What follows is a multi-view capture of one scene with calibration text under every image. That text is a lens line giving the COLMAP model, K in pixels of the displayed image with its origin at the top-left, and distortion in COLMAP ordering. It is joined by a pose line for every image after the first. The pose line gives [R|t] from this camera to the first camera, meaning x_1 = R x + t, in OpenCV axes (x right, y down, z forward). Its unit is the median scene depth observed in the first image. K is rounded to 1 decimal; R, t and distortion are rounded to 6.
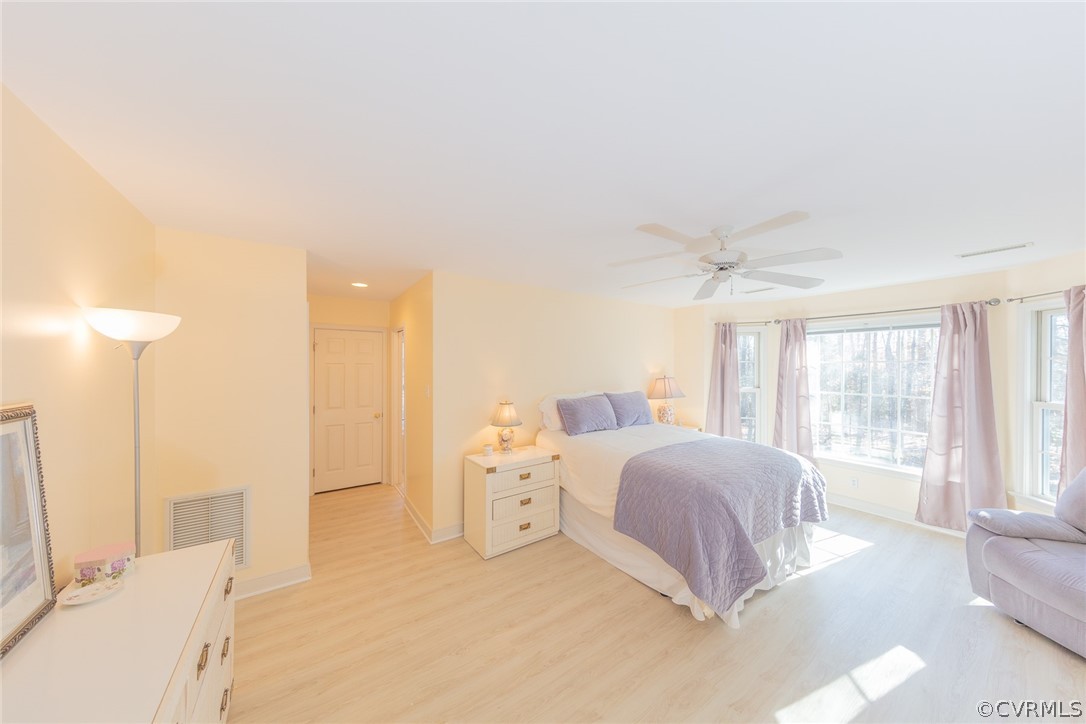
lens RADIAL K [[350.1, 0, 546.4], [0, 350.1, 365.0], [0, 0, 1]] dist [-0.000501, -0.000037]
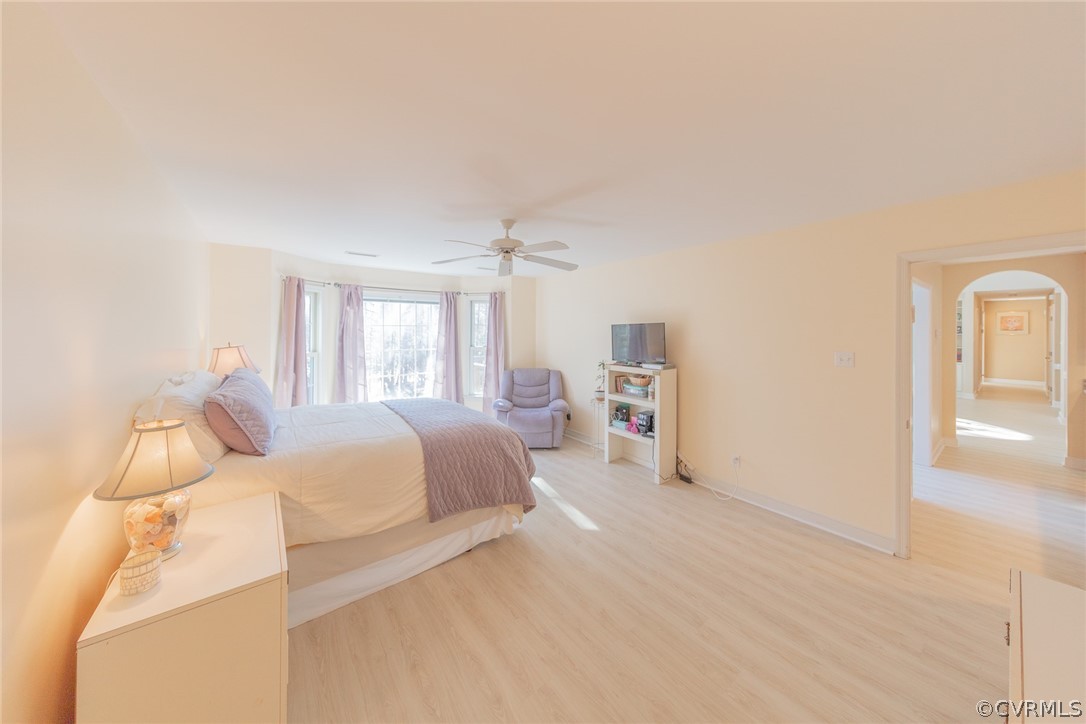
lens RADIAL K [[353.3, 0, 539.0], [0, 353.3, 327.3], [0, 0, 1]] dist [-0.000284, -0.000030]
pose [[-0.052387, 0.004405, 0.998617, -0.533152], [-0.004128, 0.999981, -0.004628, 0.002269], [-0.998618, -0.004365, -0.052368, 0.630180]]
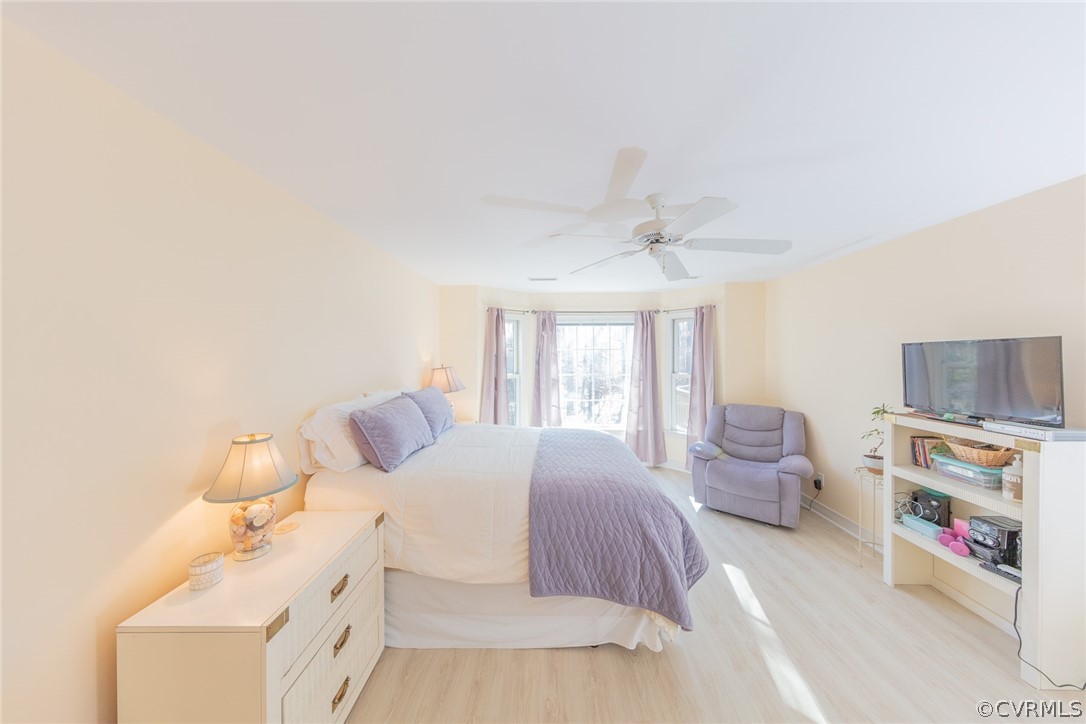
lens RADIAL K [[341.0, 0, 541.3], [0, 341.0, 354.8], [0, 0, 1]] dist [0.000811, -0.000125]
pose [[0.588112, -0.006652, 0.808752, -0.253396], [0.001687, 0.999974, 0.006998, 0.002896], [-0.808778, -0.002751, 0.588108, 0.480522]]
